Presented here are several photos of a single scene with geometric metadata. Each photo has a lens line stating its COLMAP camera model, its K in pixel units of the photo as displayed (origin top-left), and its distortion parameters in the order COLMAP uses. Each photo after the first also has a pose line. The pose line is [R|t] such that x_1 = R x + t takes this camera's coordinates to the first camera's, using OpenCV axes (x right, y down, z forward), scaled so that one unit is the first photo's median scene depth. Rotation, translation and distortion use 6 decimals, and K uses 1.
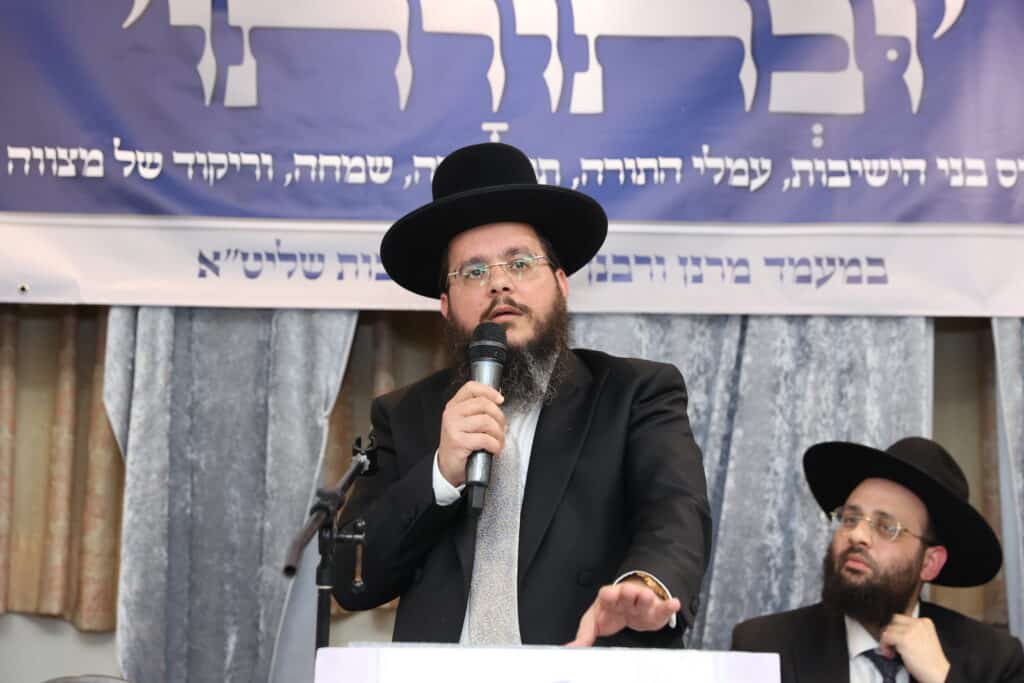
lens RADIAL K [[1724.3, 0, 538.2], [0, 1724.3, 366.7], [0, 0, 1]] dist [0.174085, 0.221264]
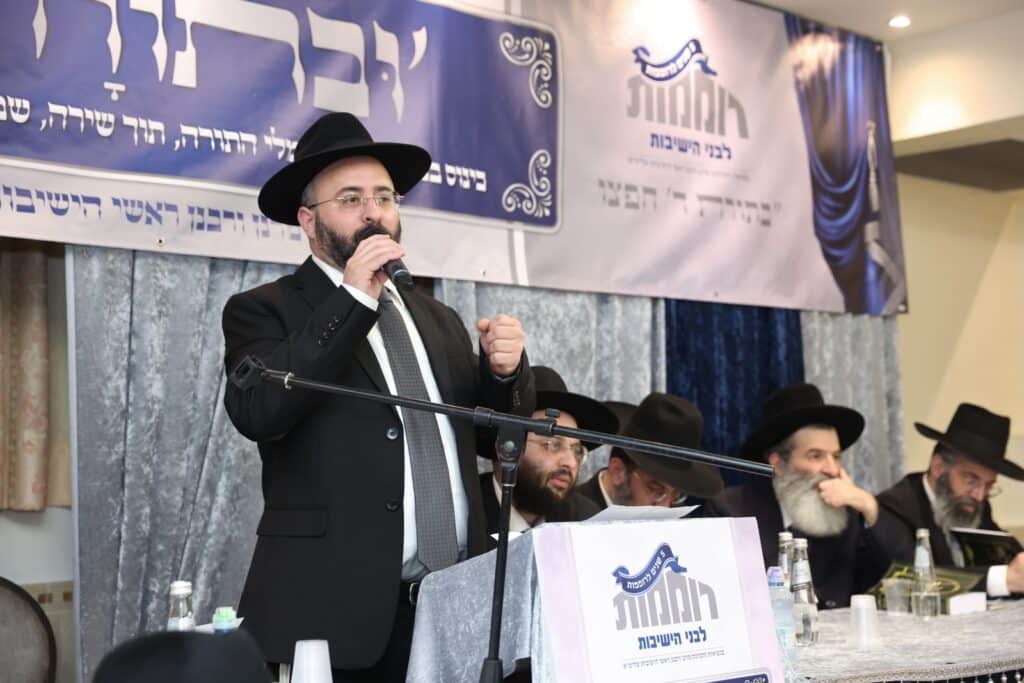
lens RADIAL K [[1662.6, 0, 553.1], [0, 1662.6, 341.9], [0, 0, 1]] dist [0.166004, -0.085949]
pose [[0.713826, 0.030401, 0.699663, -0.597840], [-0.059505, 0.998077, 0.017342, -0.006131], [-0.697790, -0.054013, 0.714263, -0.011209]]
